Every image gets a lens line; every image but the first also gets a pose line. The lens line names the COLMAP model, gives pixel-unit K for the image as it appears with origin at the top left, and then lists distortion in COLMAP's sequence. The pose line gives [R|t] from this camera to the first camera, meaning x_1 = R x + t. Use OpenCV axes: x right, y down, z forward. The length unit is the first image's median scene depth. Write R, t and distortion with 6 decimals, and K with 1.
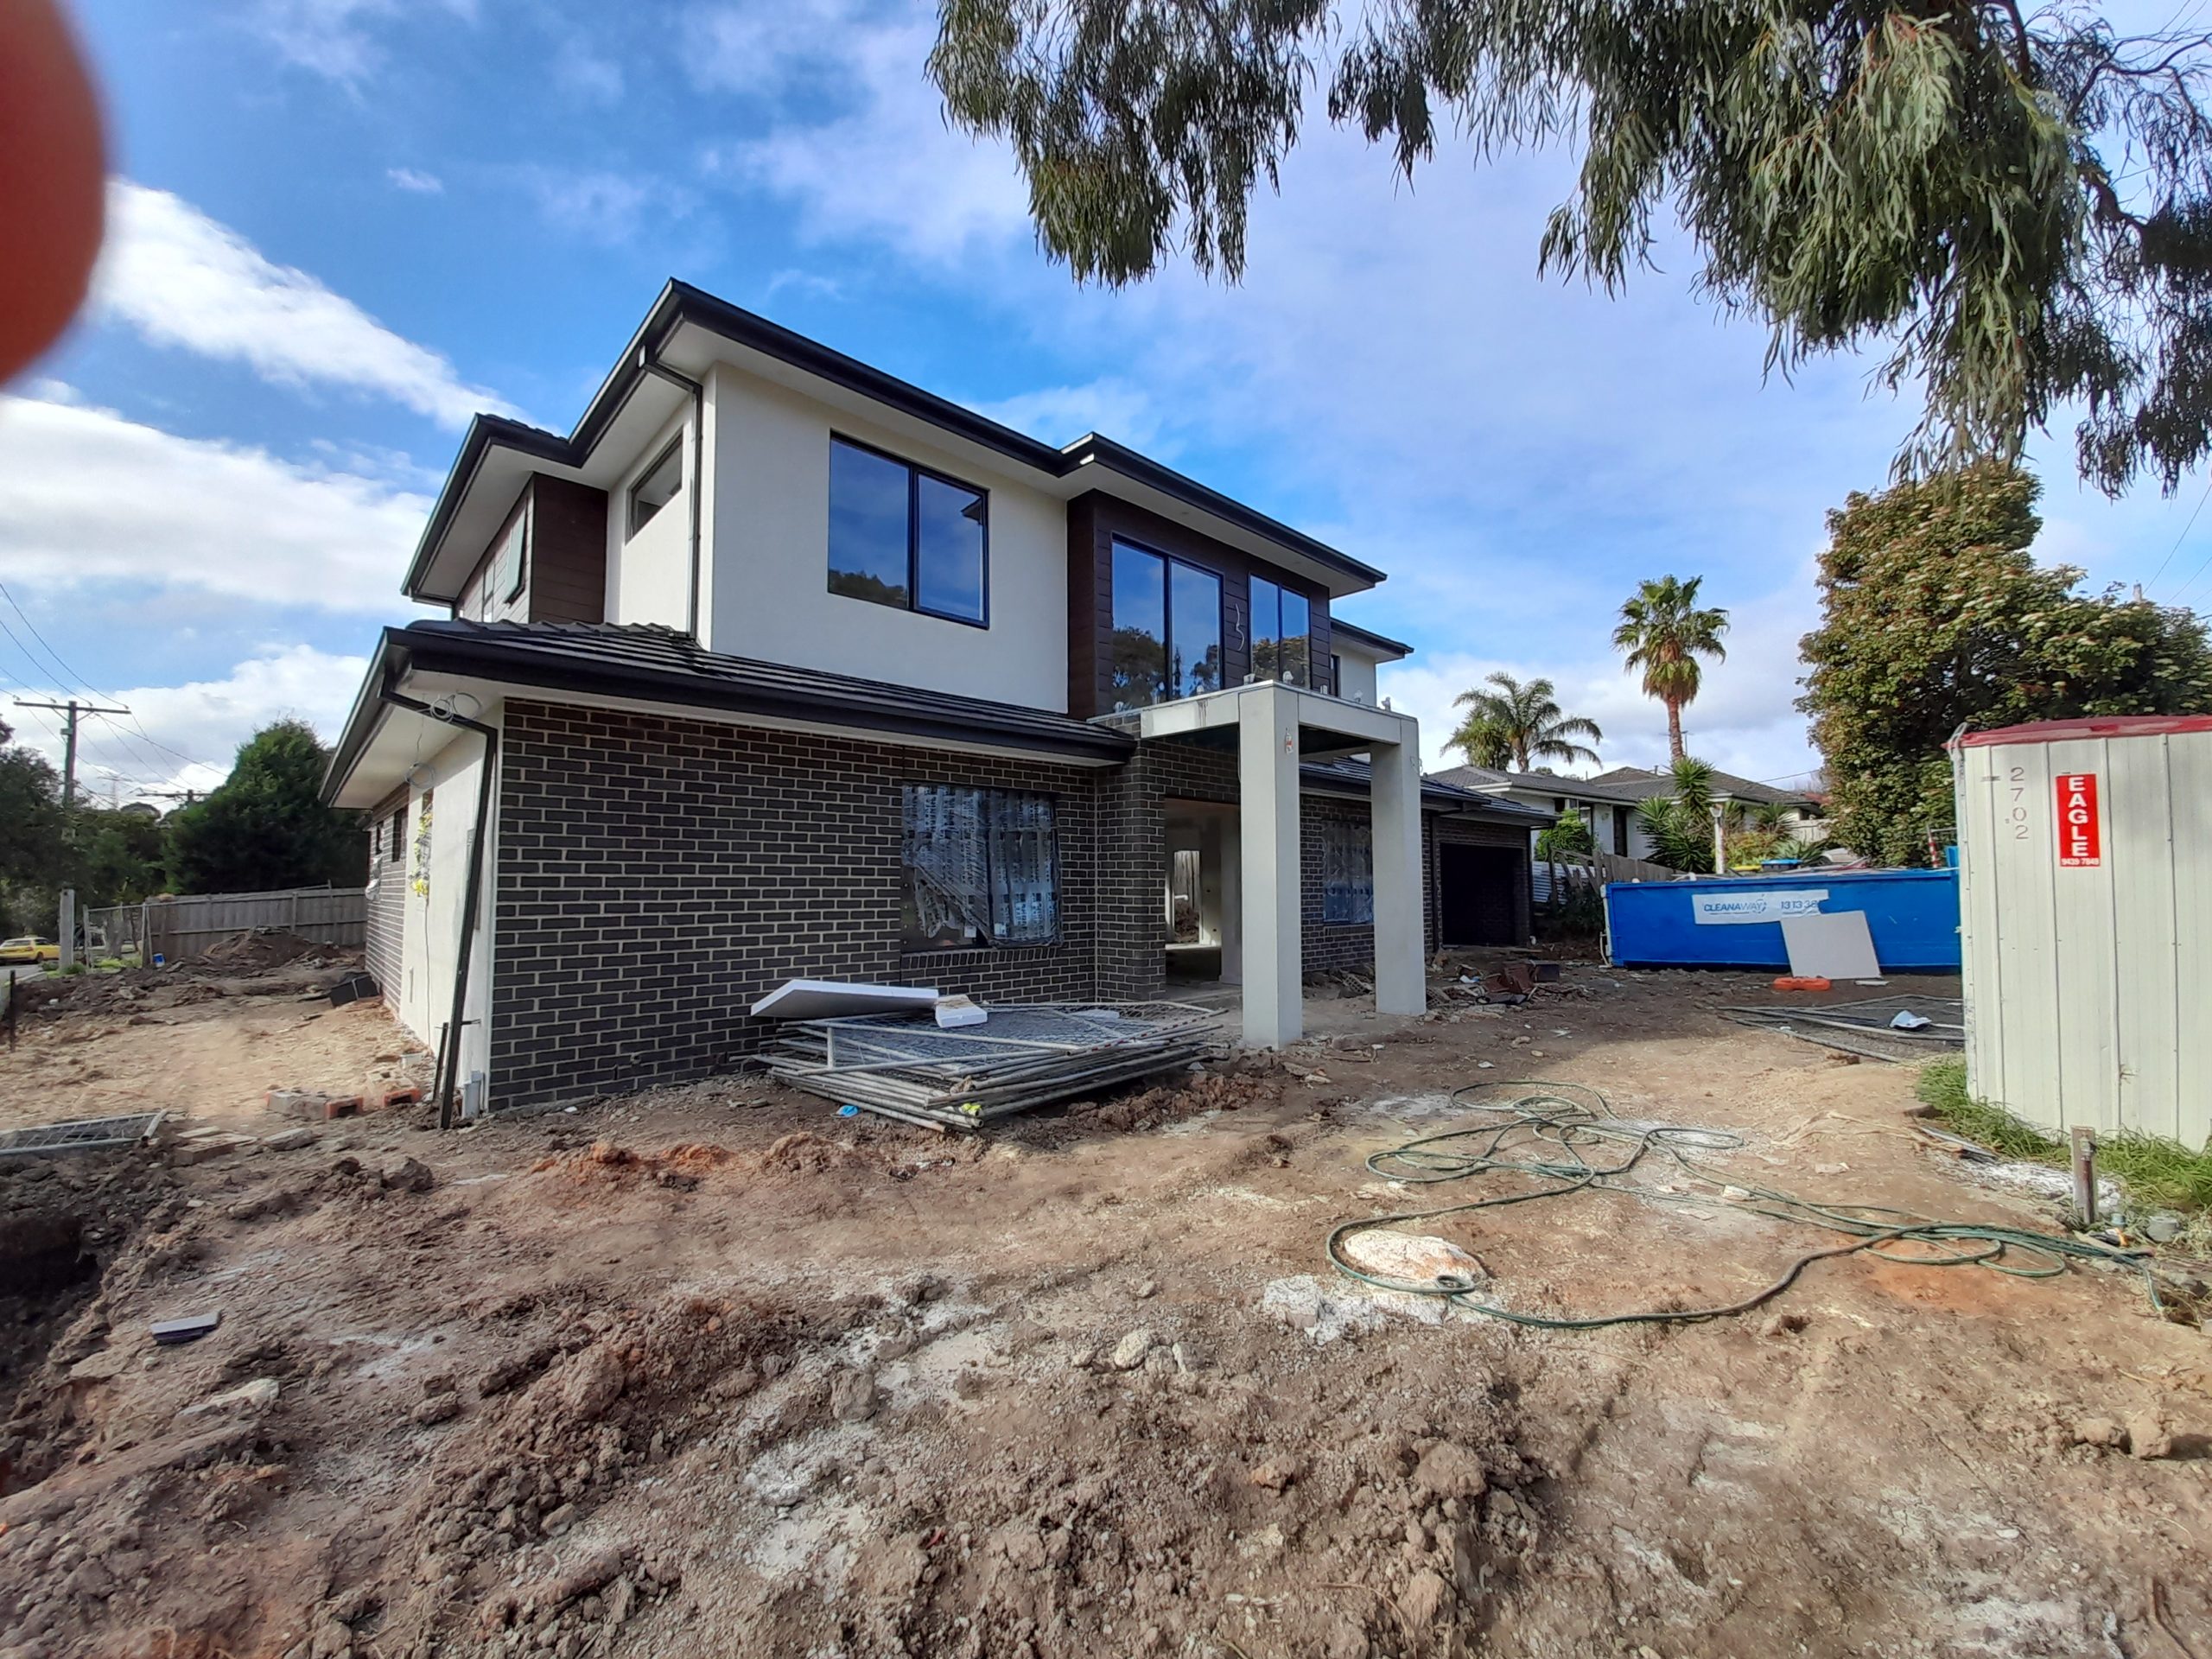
lens RADIAL K [[867.2, 0, 1106.0], [0, 867.2, 829.5], [0, 0, 1]] dist [-0.003408, -0.000259]
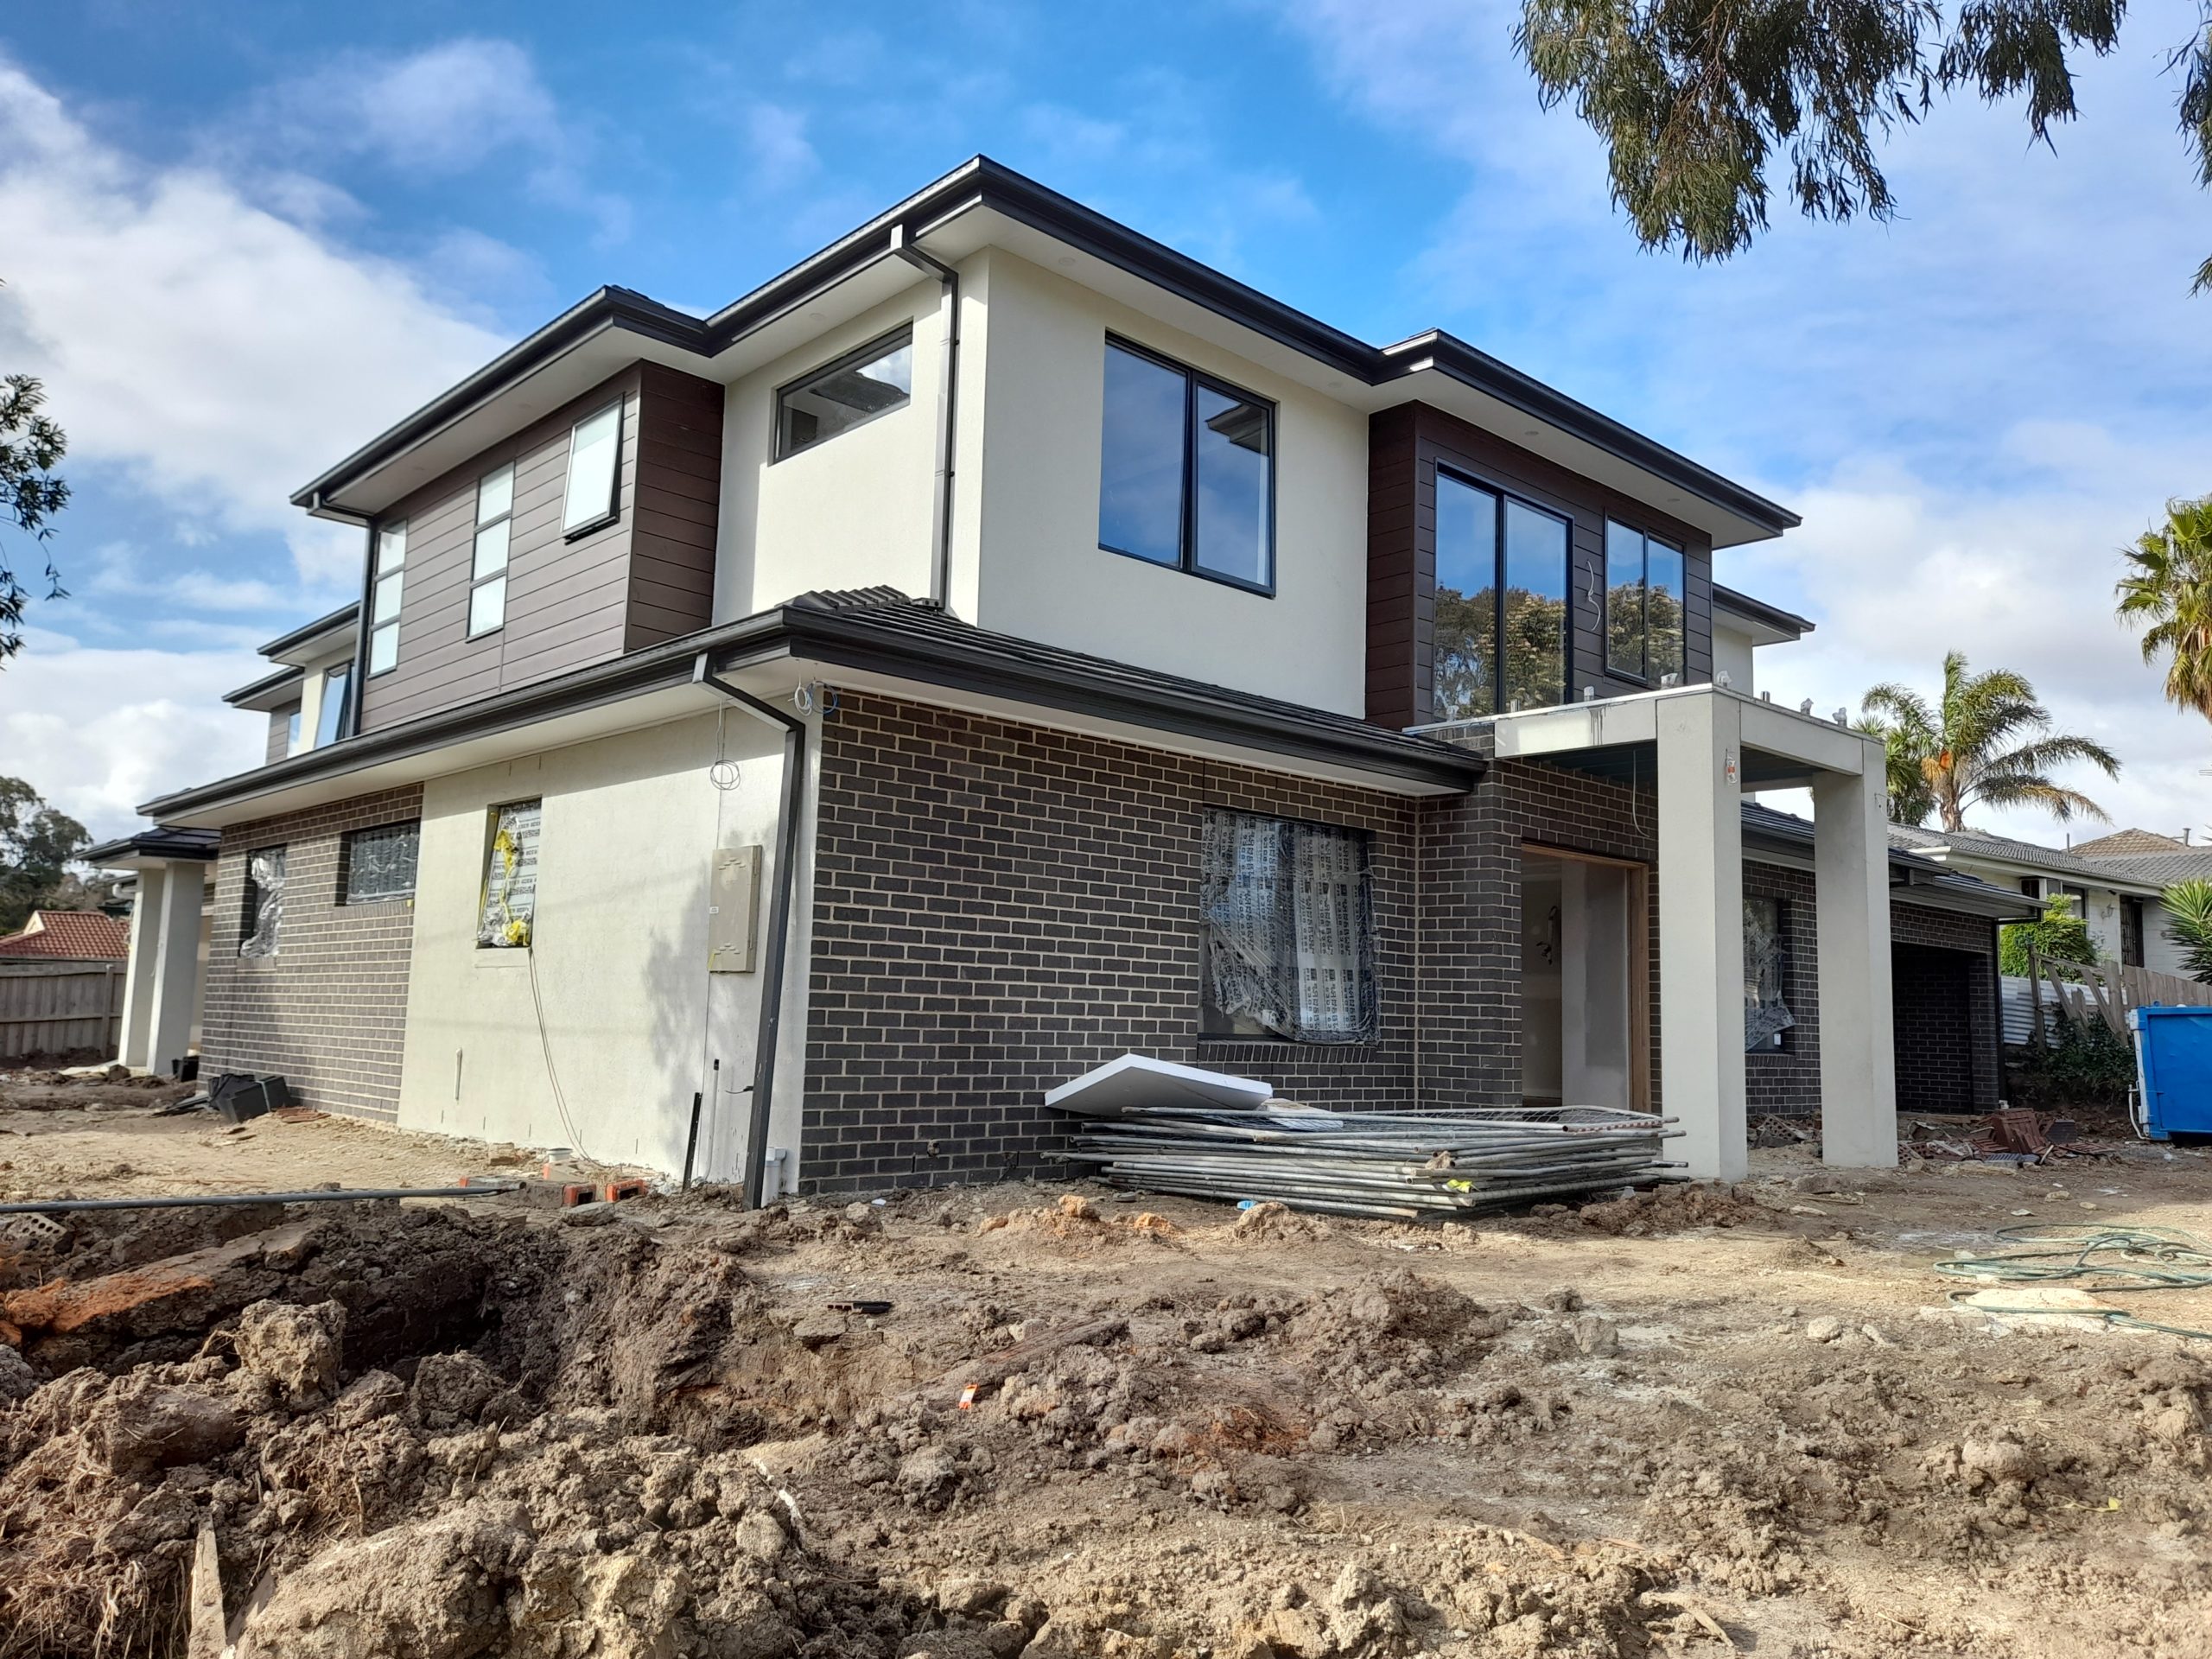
lens RADIAL K [[1584.6, 0, 1115.0], [0, 1584.6, 836.5], [0, 0, 1]] dist [0.066570, -0.059328]
pose [[0.999396, 0.030091, -0.017358, -0.243631], [-0.030931, 0.998254, -0.050320, 0.034628], [0.015813, 0.050827, 0.998582, -0.300904]]
